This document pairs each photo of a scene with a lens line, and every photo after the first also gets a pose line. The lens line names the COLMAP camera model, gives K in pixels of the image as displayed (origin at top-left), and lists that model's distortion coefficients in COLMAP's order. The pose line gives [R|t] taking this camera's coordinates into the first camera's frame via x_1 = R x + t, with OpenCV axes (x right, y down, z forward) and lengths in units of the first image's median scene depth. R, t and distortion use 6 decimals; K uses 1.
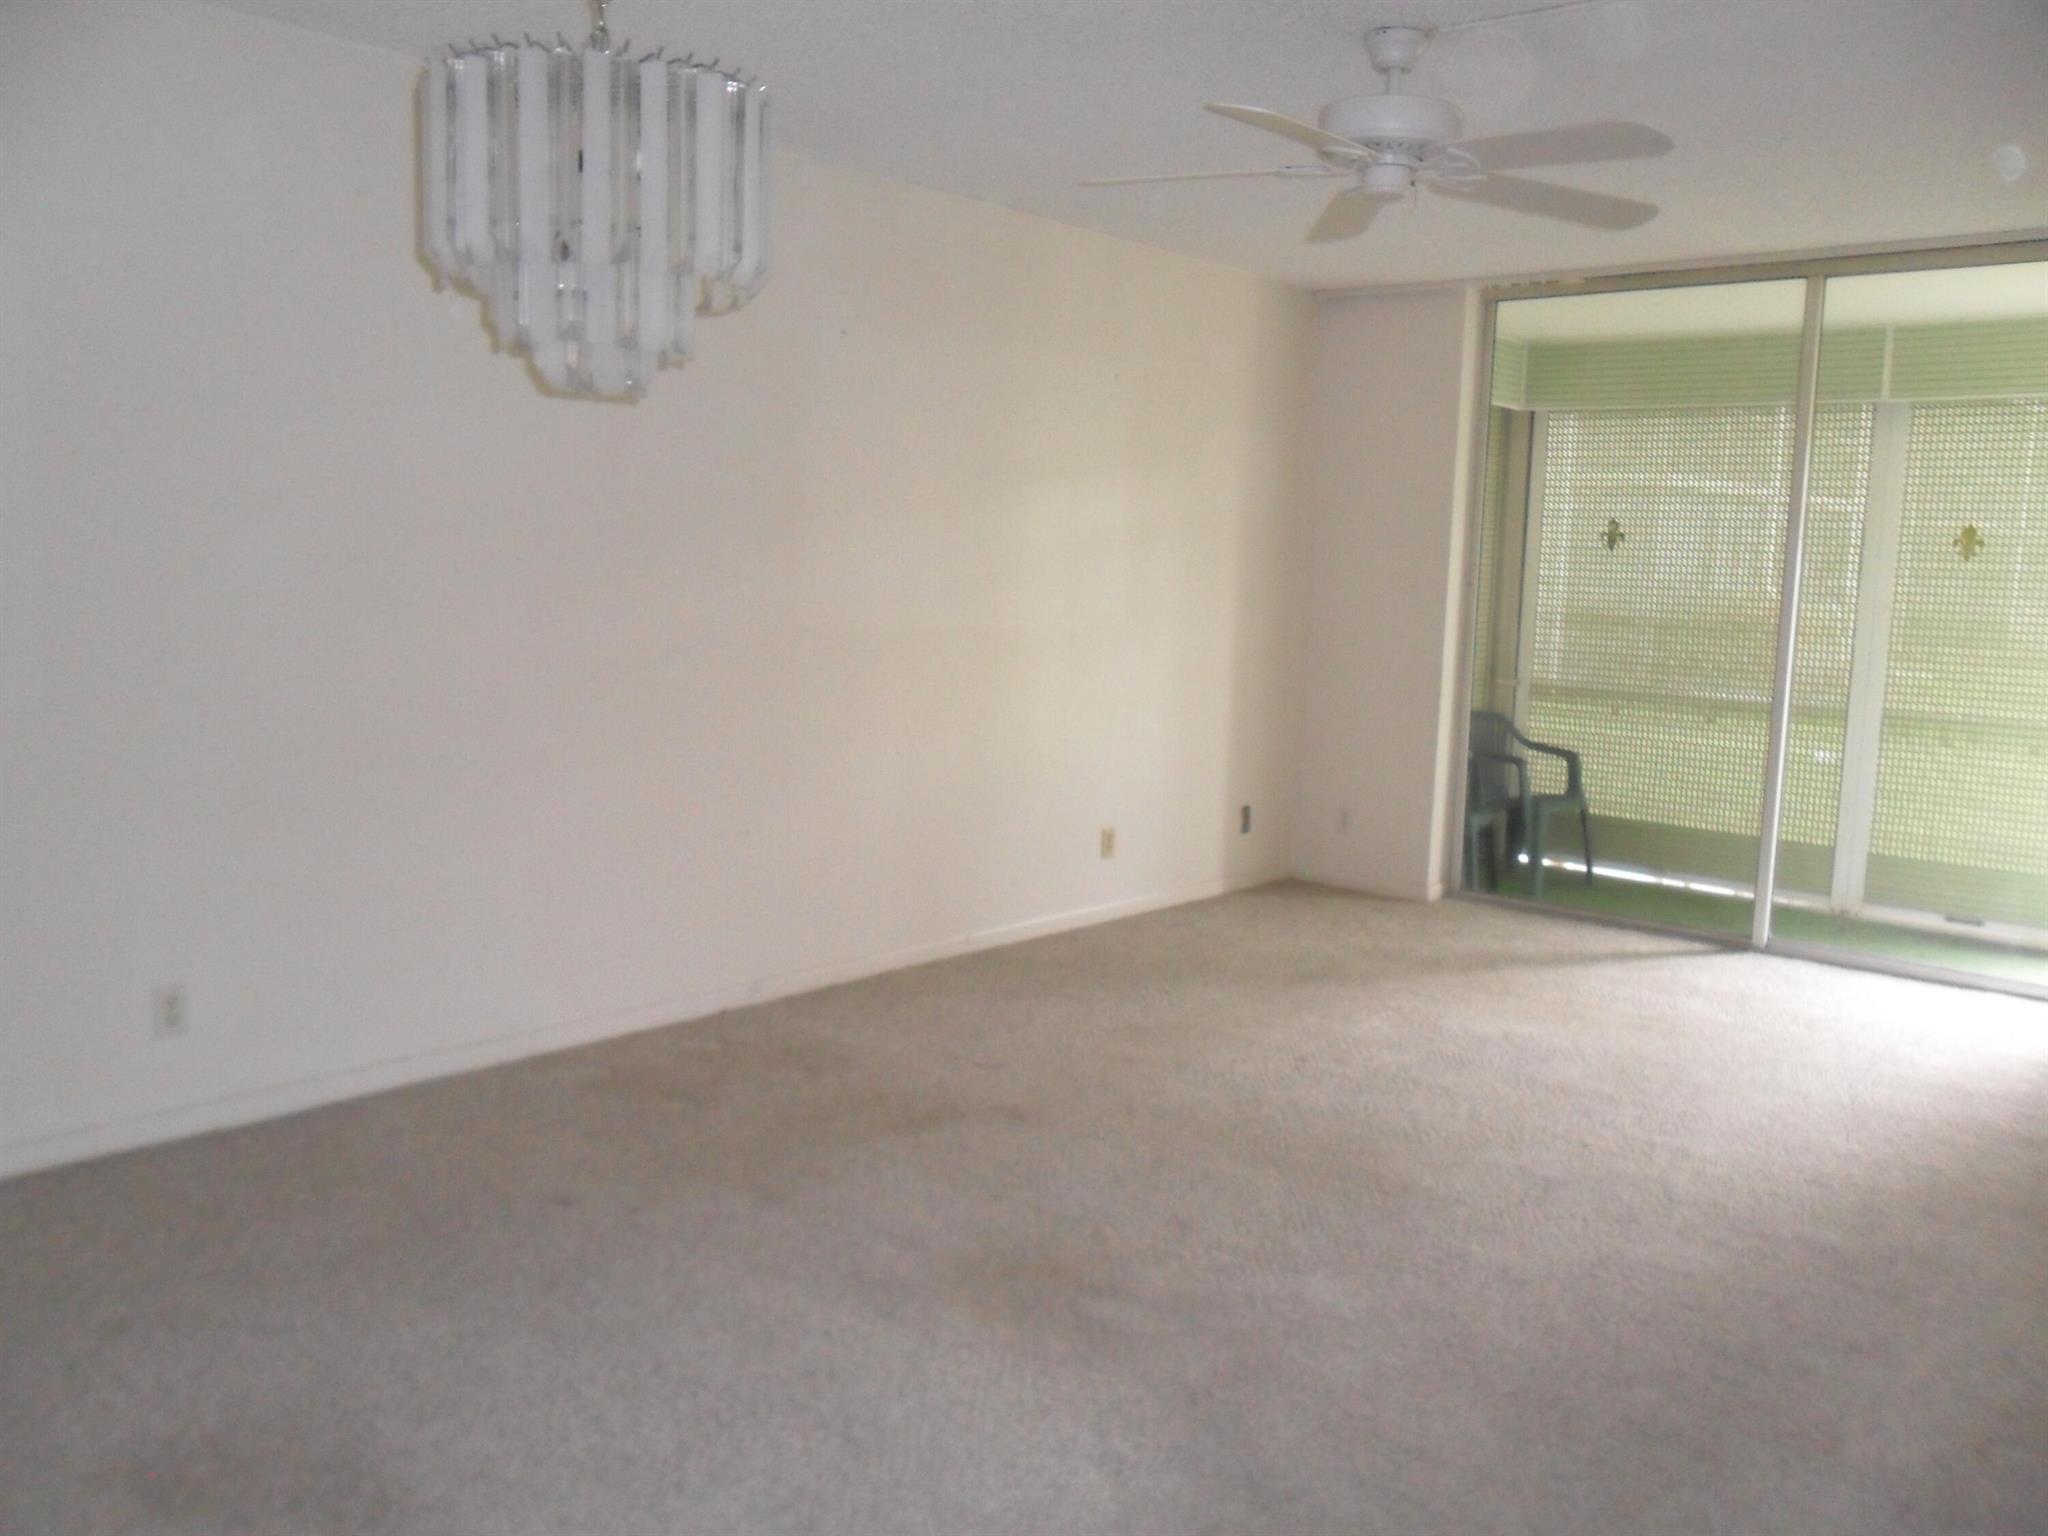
lens RADIAL K [[1684.5, 0, 1026.2], [0, 1684.5, 760.2], [0, 0, 1]] dist [-0.026208, 0.032534]
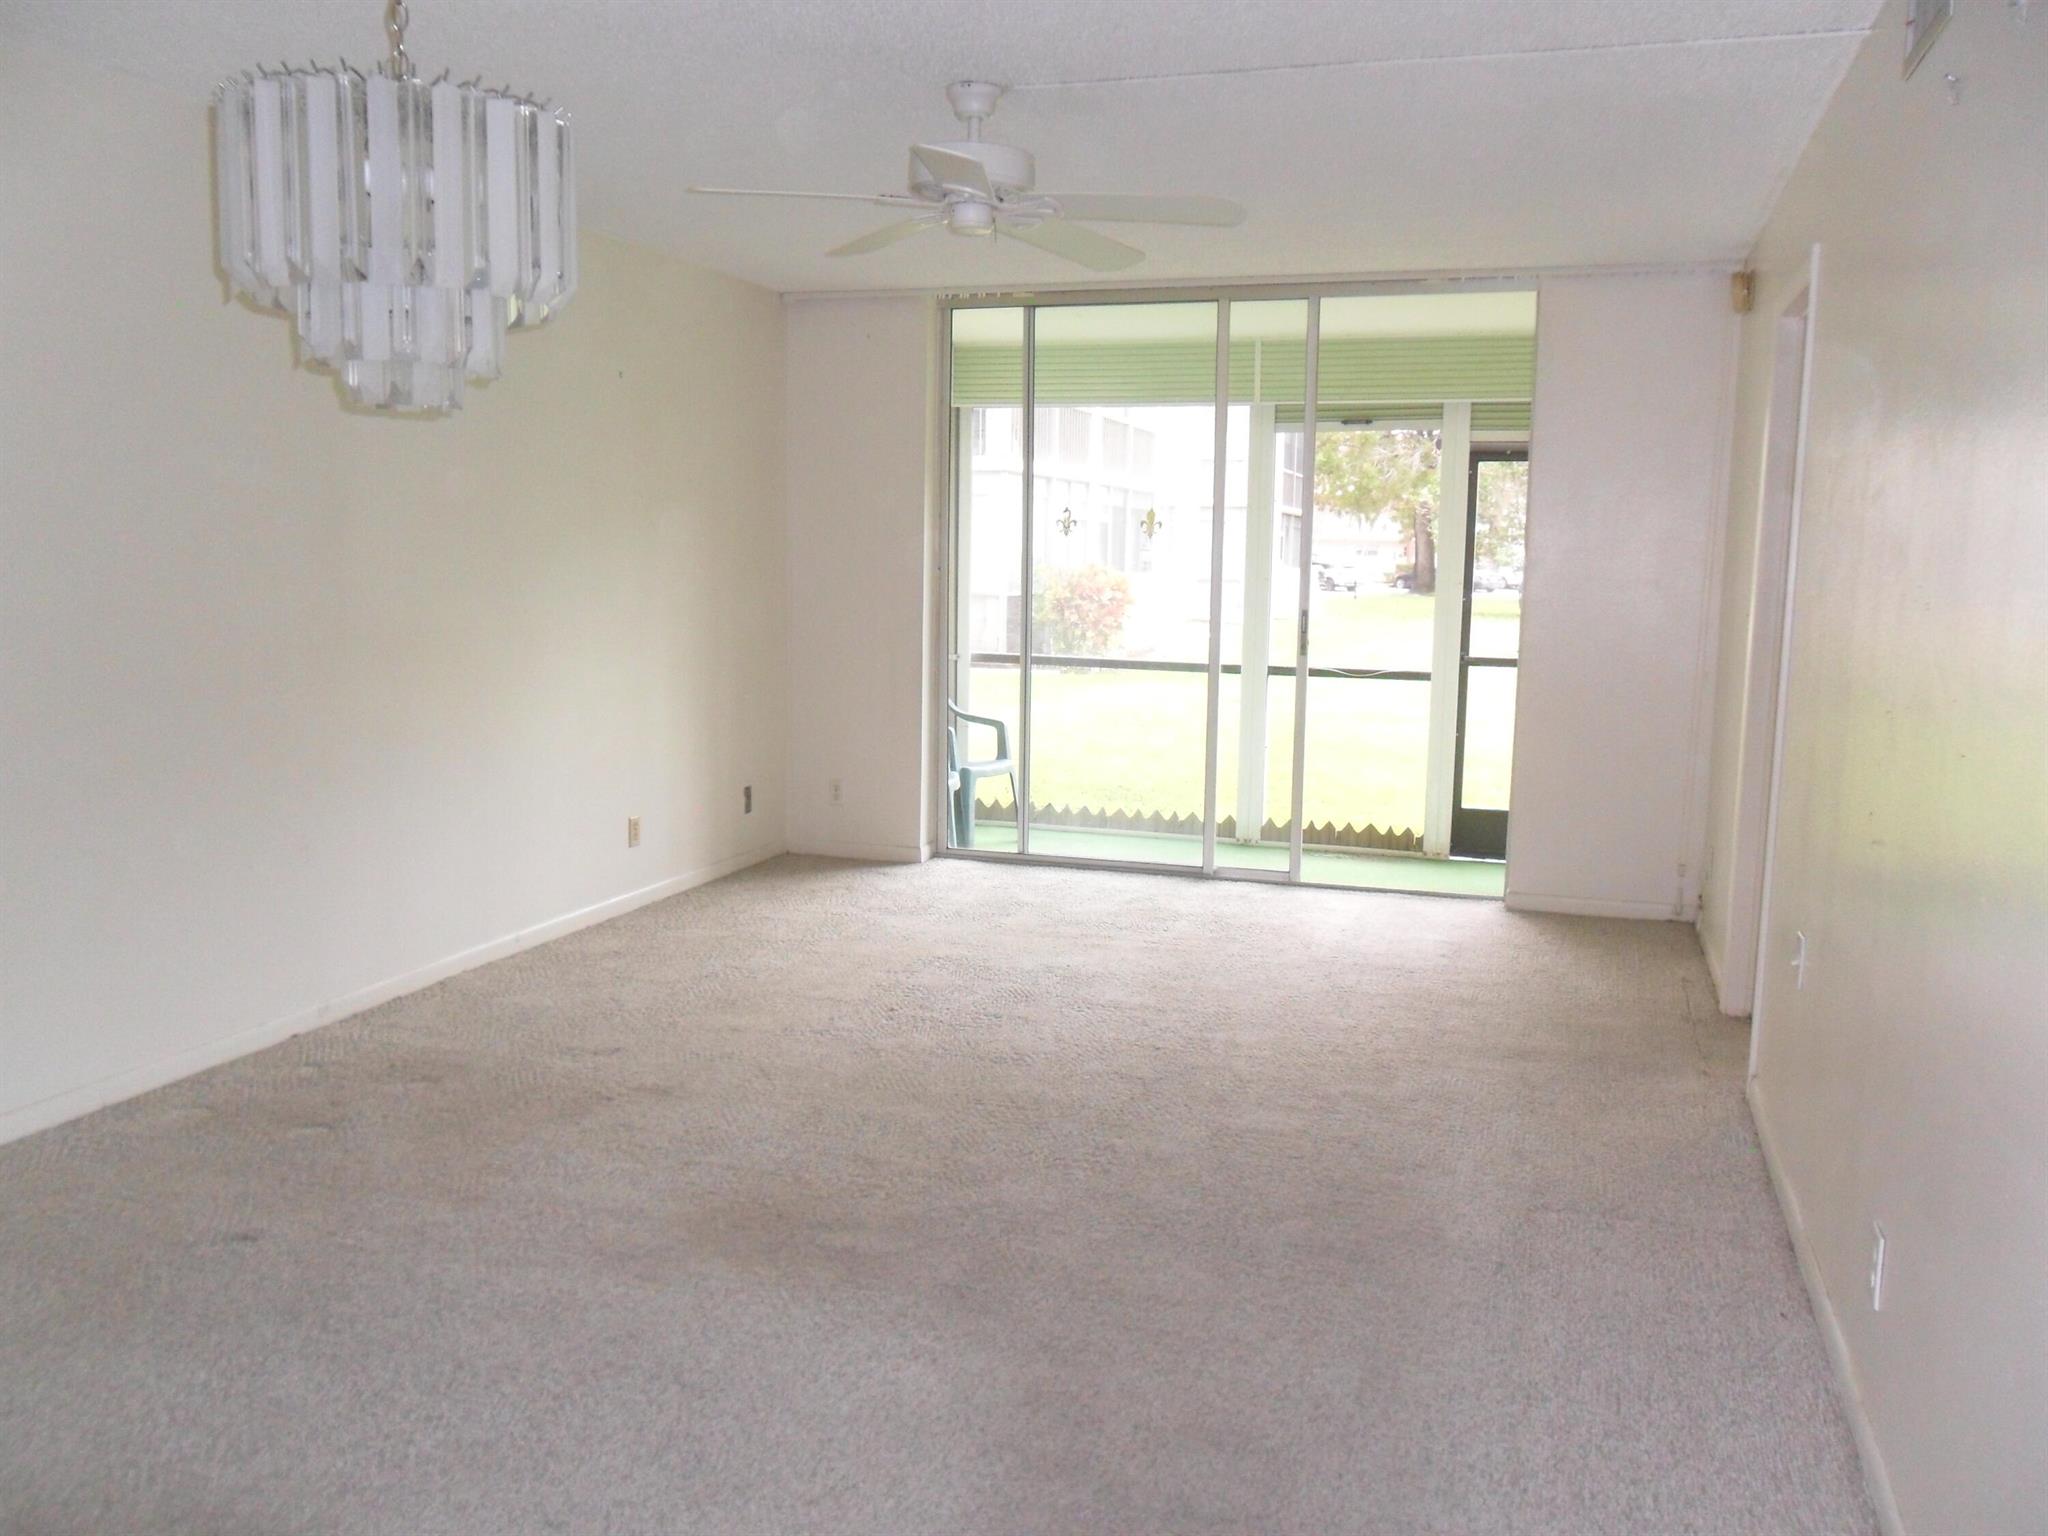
lens RADIAL K [[1684.5, 0, 1033.2], [0, 1684.5, 764.5], [0, 0, 1]] dist [-0.026208, 0.032534]
pose [[0.920760, -0.067216, 0.384296, -0.207140], [0.062249, 0.997738, 0.025366, -0.003711], [-0.385132, 0.000566, 0.922861, -0.056770]]
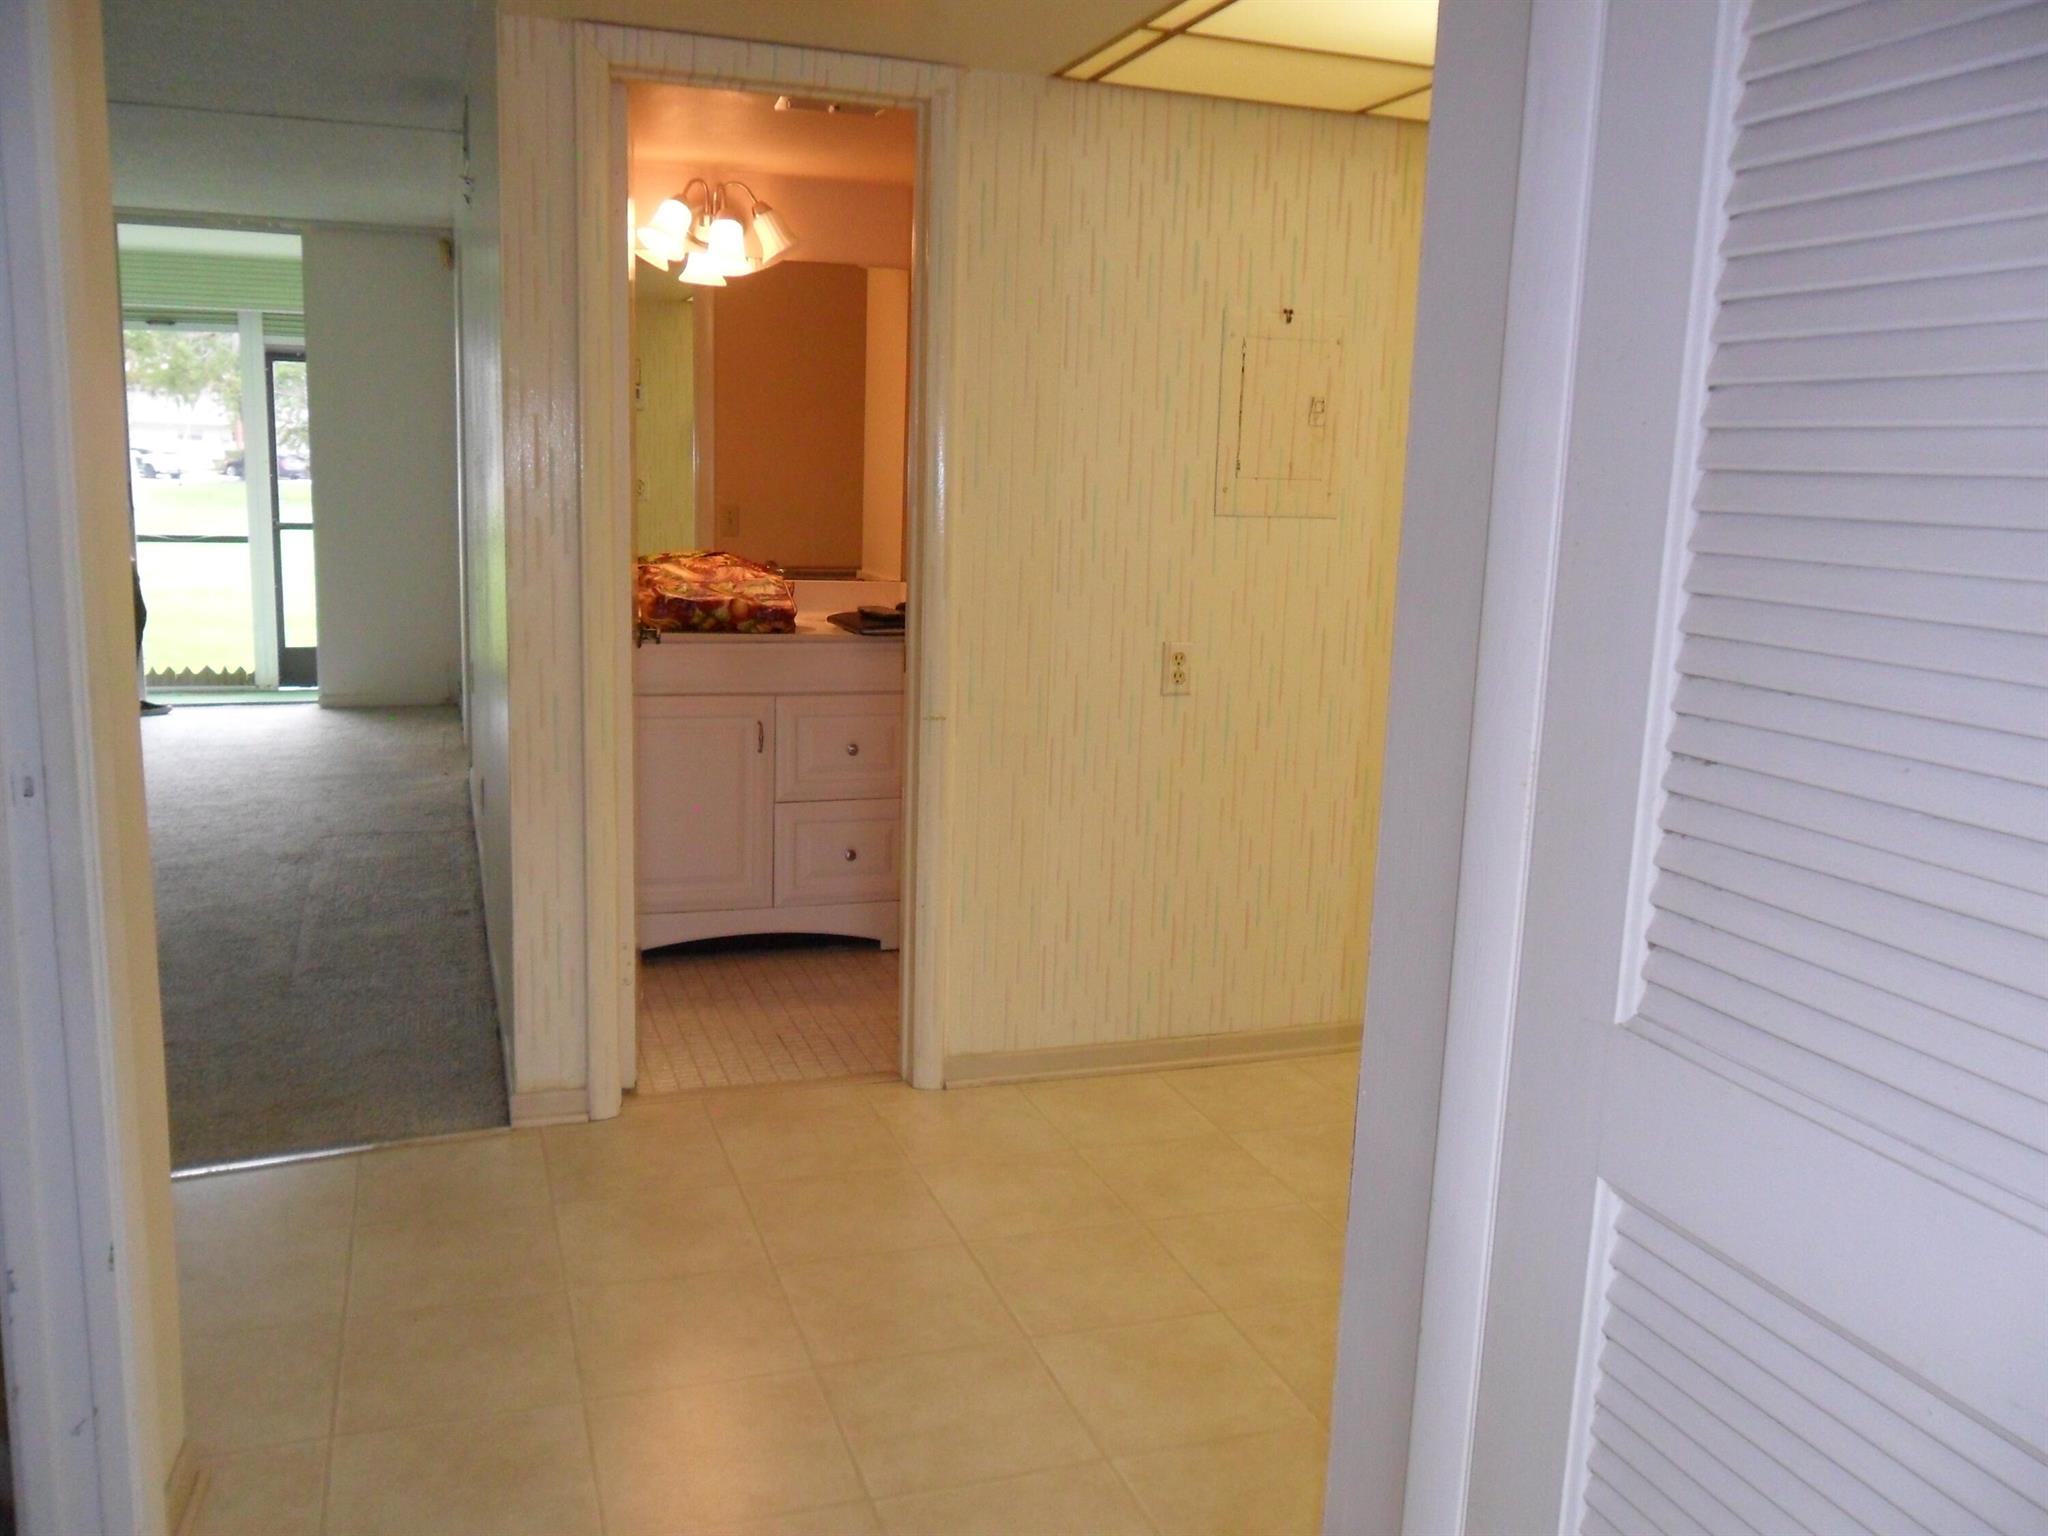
lens RADIAL K [[1684.5, 0, 1012.4], [0, 1684.5, 772.3], [0, 0, 1]] dist [-0.026208, 0.032534]
pose [[0.504084, -0.172237, 0.846306, -0.609405], [0.092454, 0.985043, 0.145404, 0.064397], [-0.858692, 0.004949, 0.512468, -0.675863]]
